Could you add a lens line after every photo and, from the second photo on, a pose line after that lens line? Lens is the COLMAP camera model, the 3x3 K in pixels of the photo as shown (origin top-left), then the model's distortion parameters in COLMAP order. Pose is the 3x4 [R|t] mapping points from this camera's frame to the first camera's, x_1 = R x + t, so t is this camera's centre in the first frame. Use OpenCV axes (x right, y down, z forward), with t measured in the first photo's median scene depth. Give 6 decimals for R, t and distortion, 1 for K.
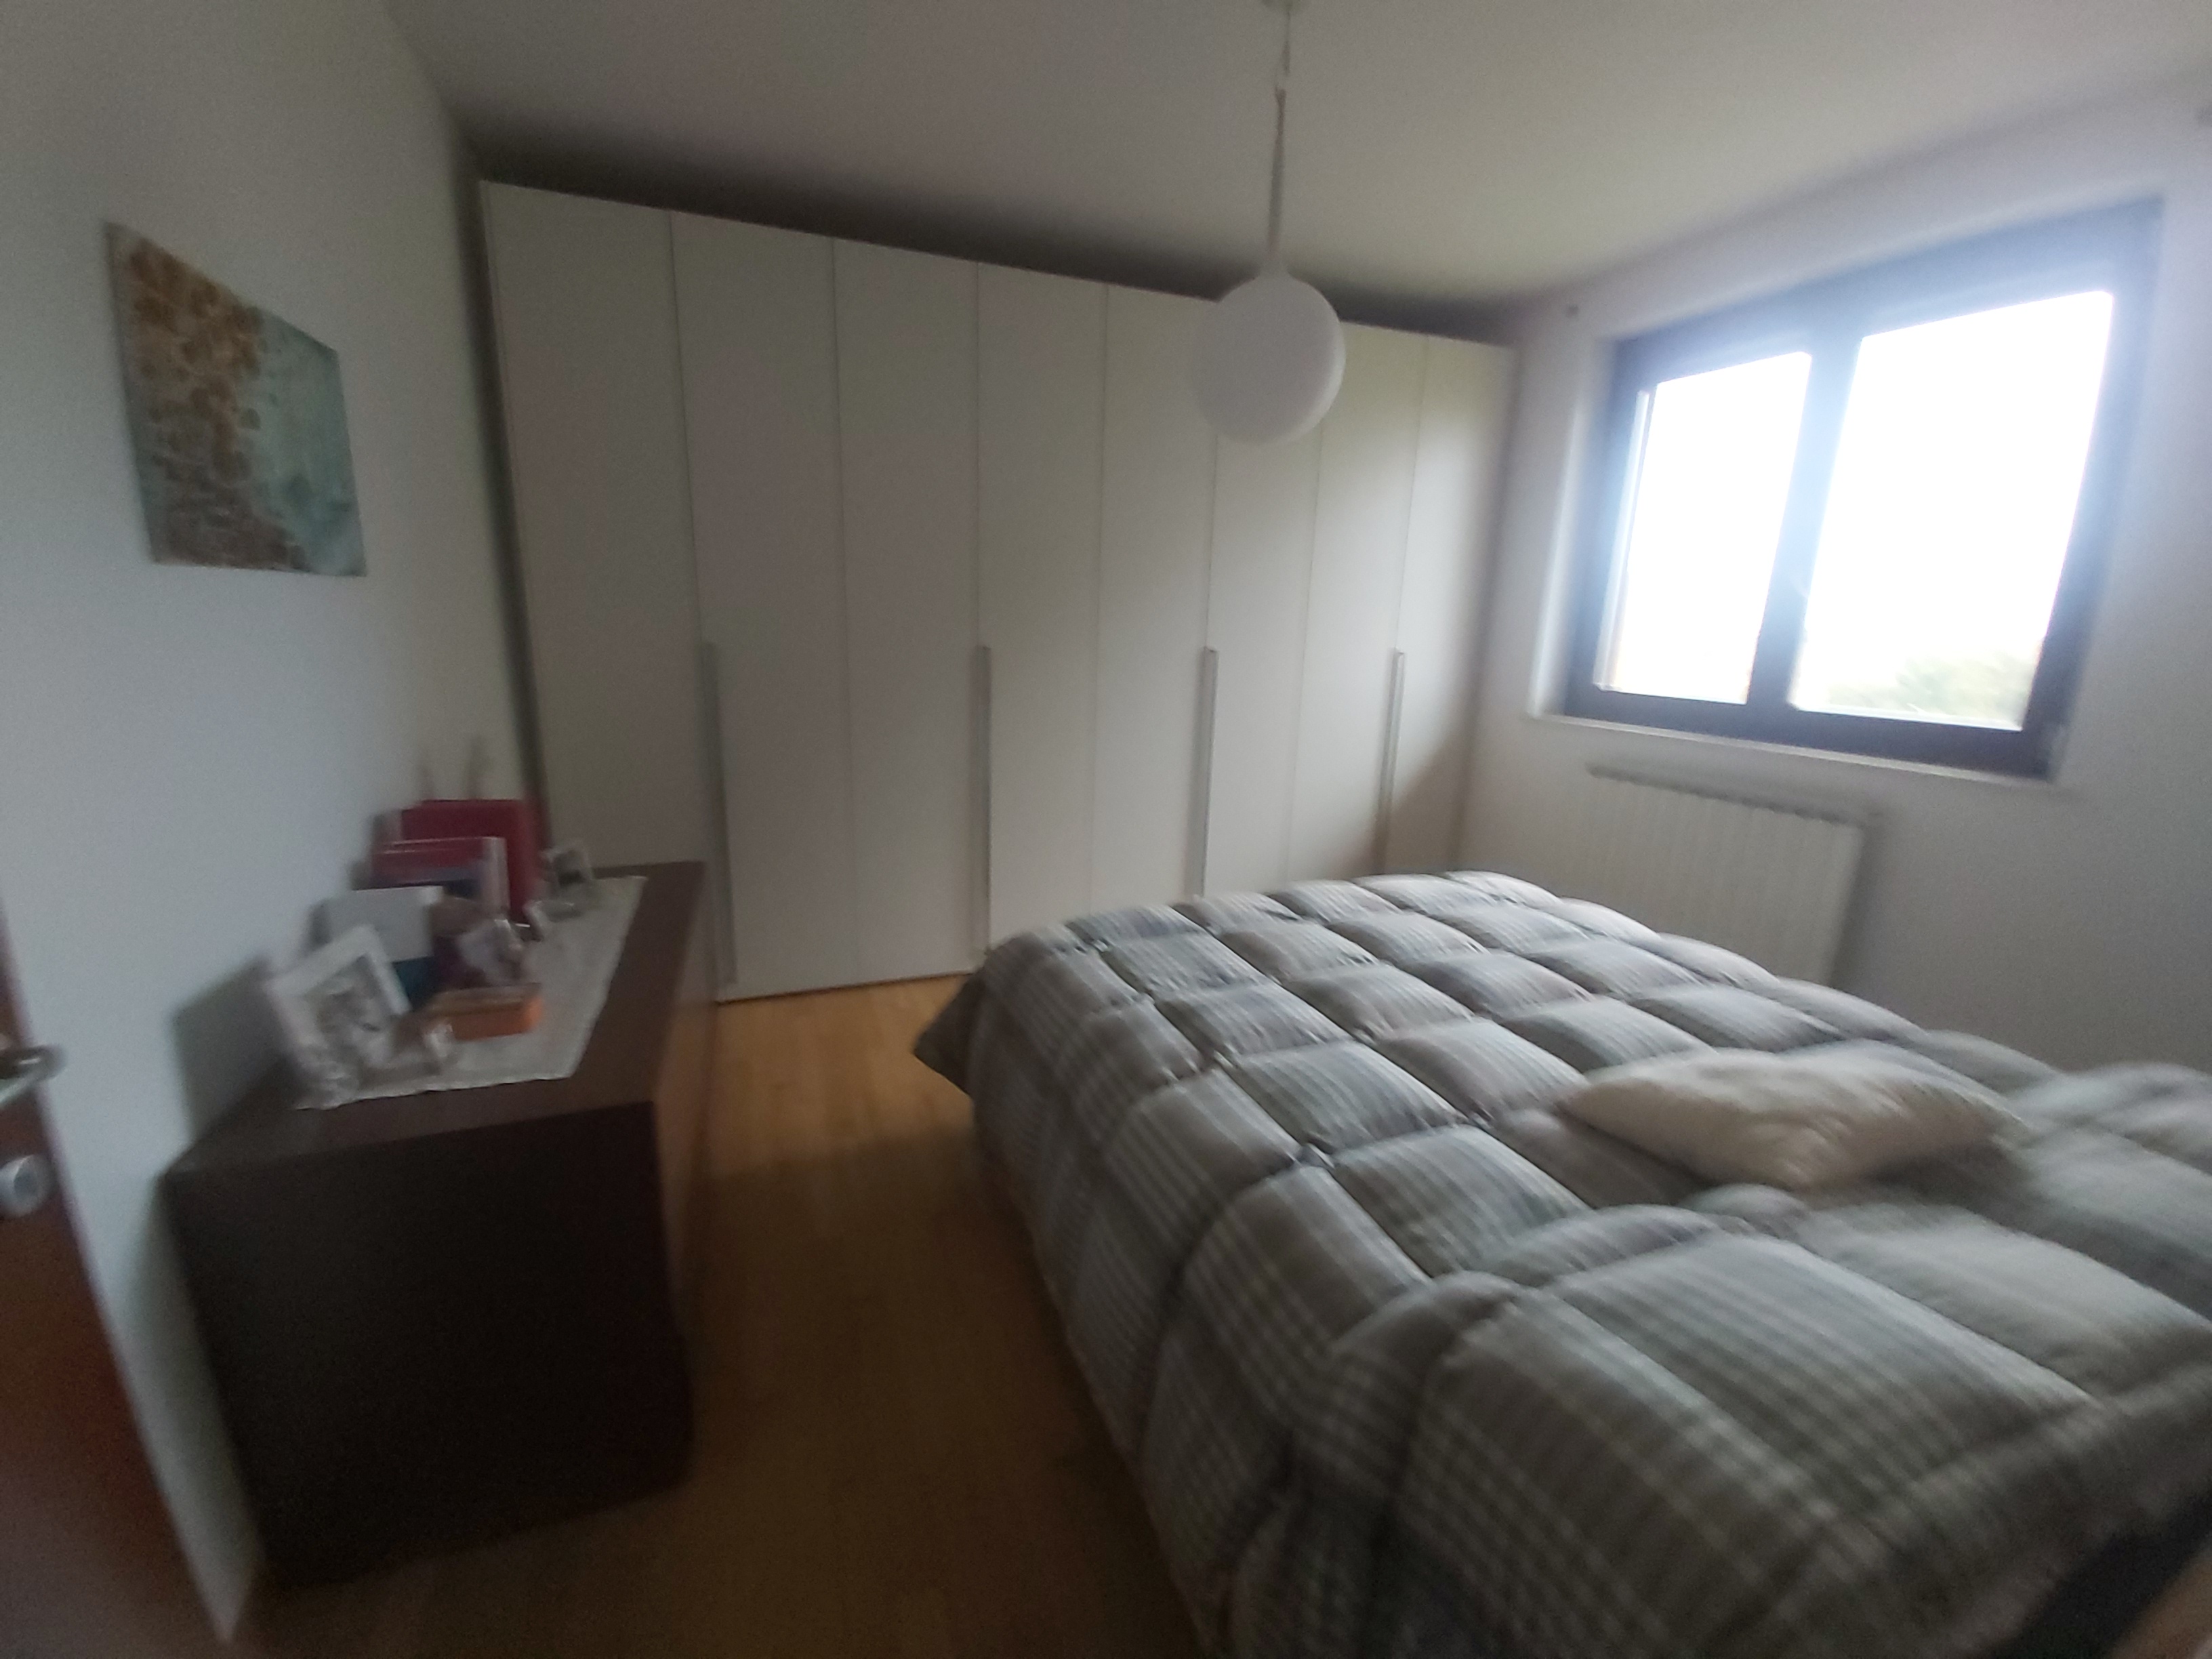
lens RADIAL K [[859.7, 0, 1102.8], [0, 859.7, 807.4], [0, 0, 1]] dist [0.001476, -0.012412]
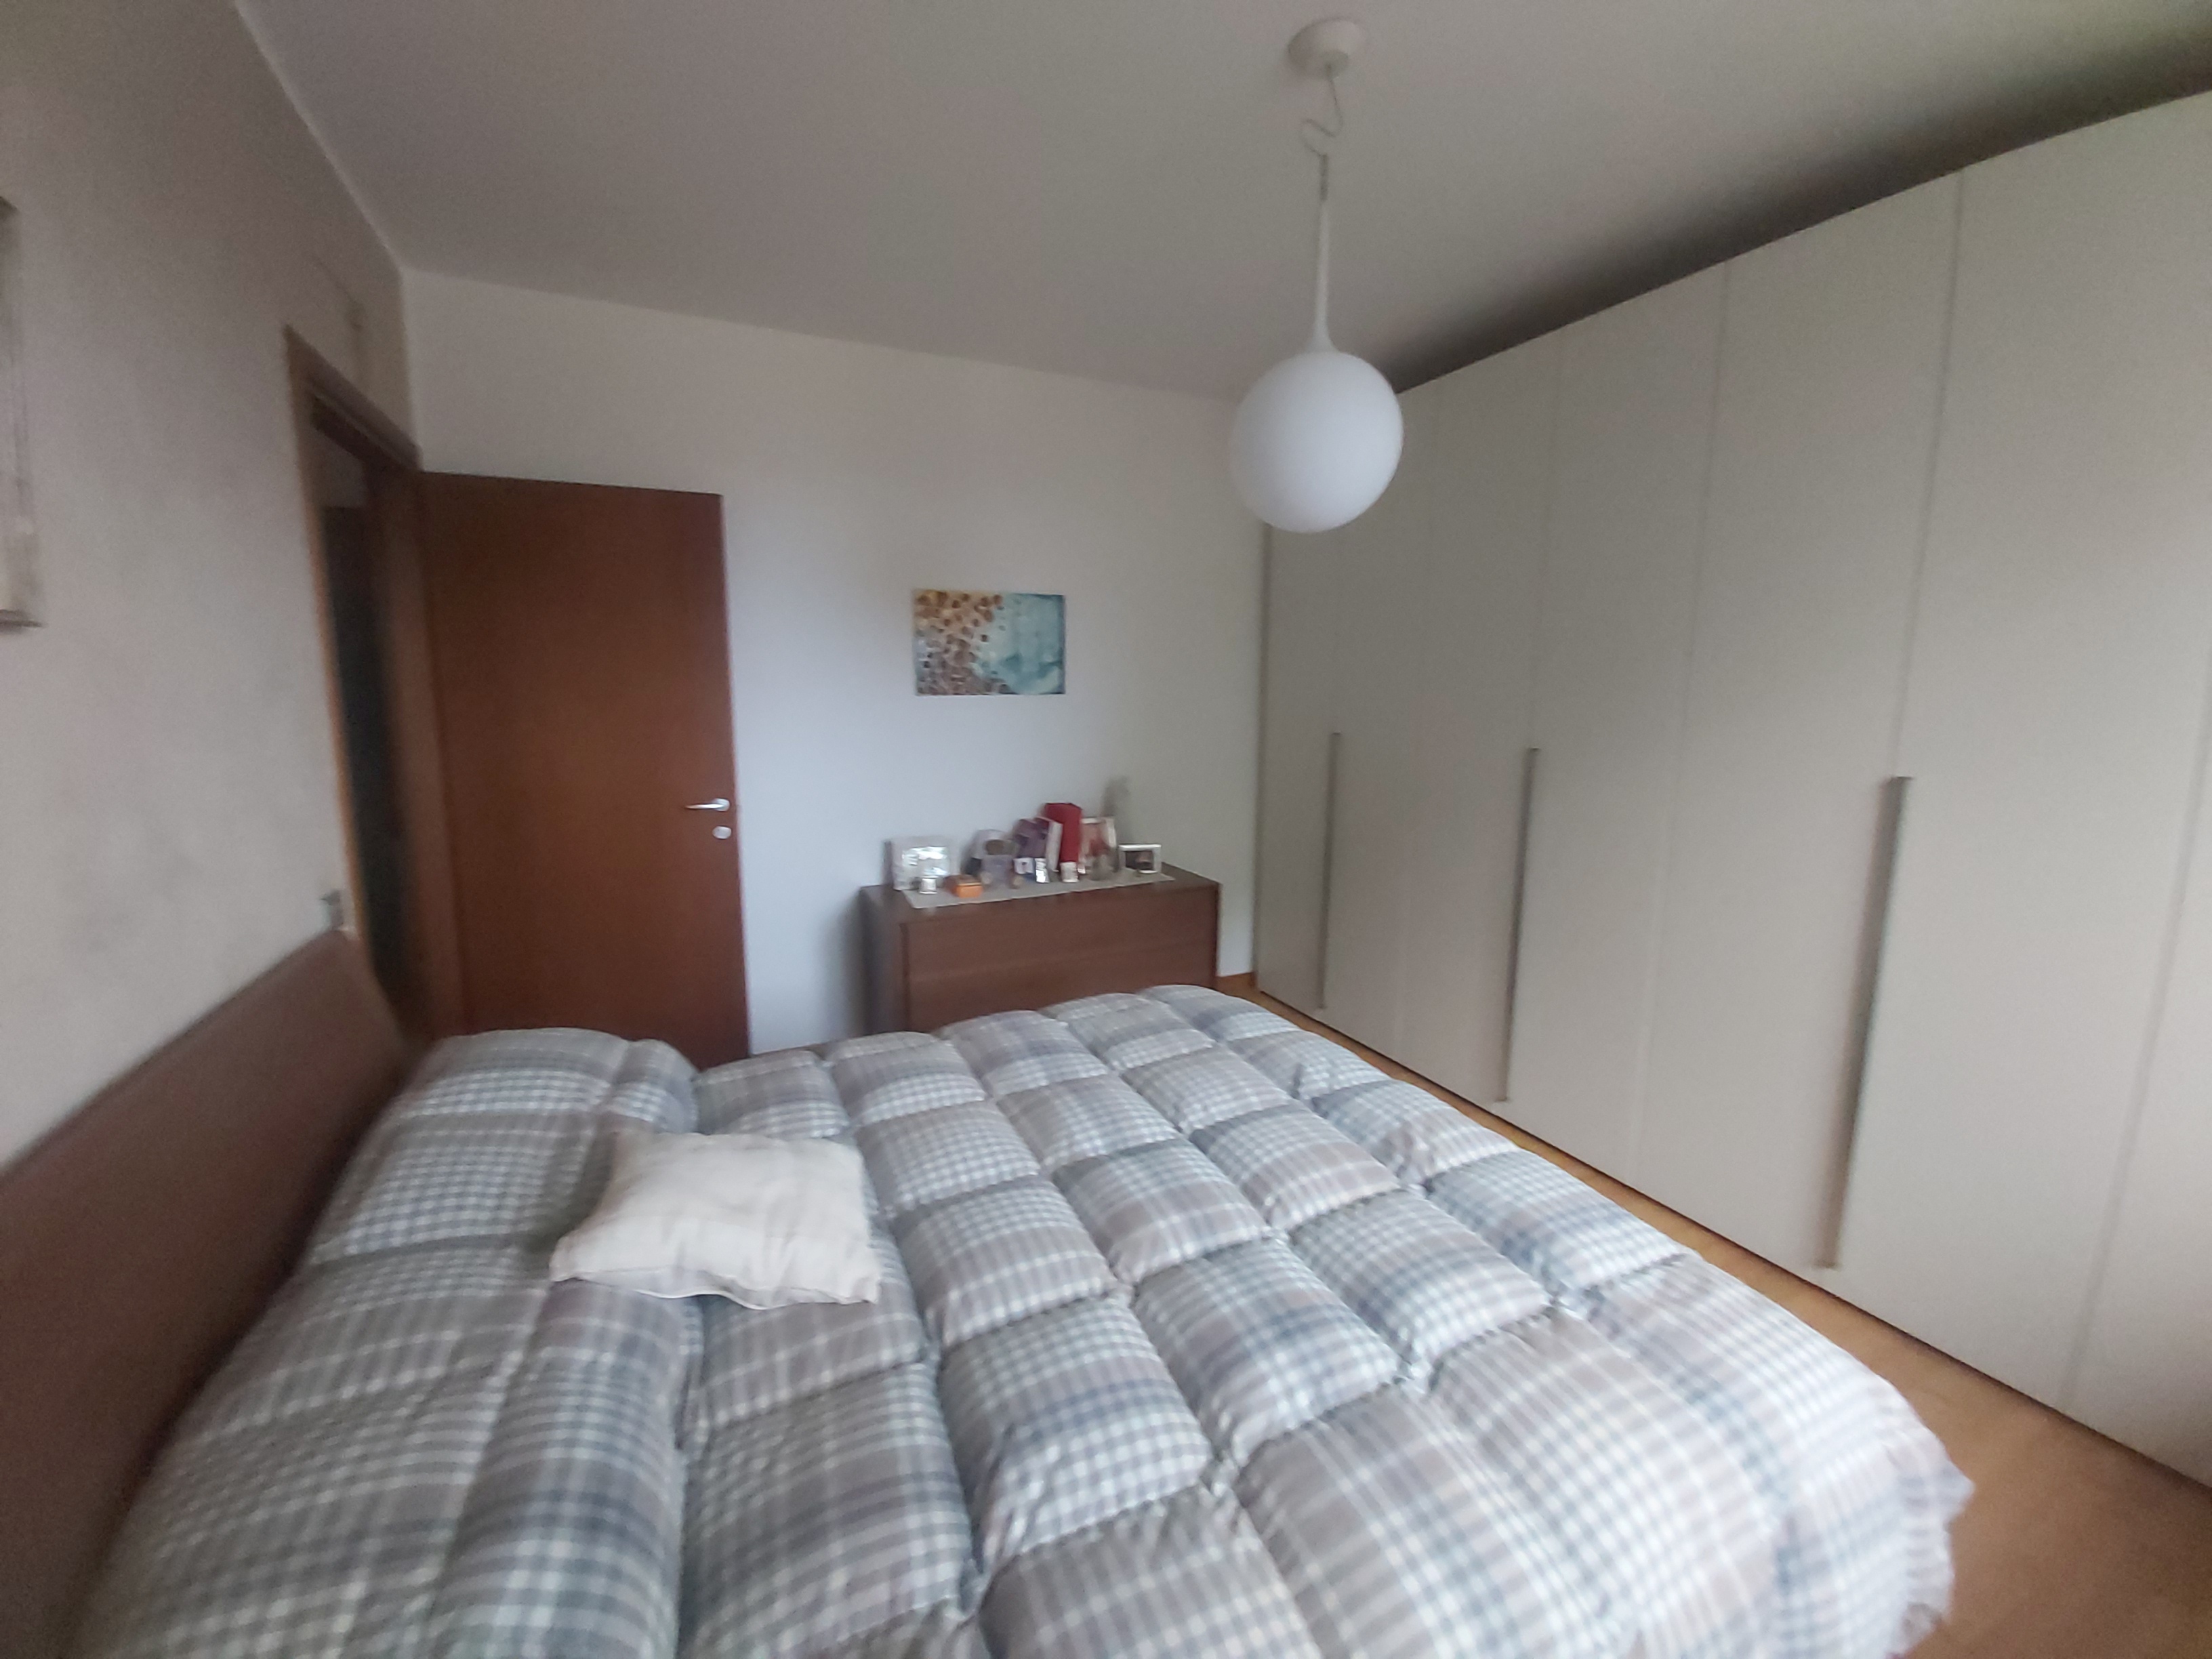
lens RADIAL K [[859.7, 0, 1102.8], [0, 859.7, 807.4], [0, 0, 1]] dist [0.001476, -0.012412]
pose [[0.082742, 0.123166, -0.988931, 1.181890], [-0.204831, 0.973249, 0.104075, -0.213767], [0.975294, 0.193952, 0.105756, 0.823889]]
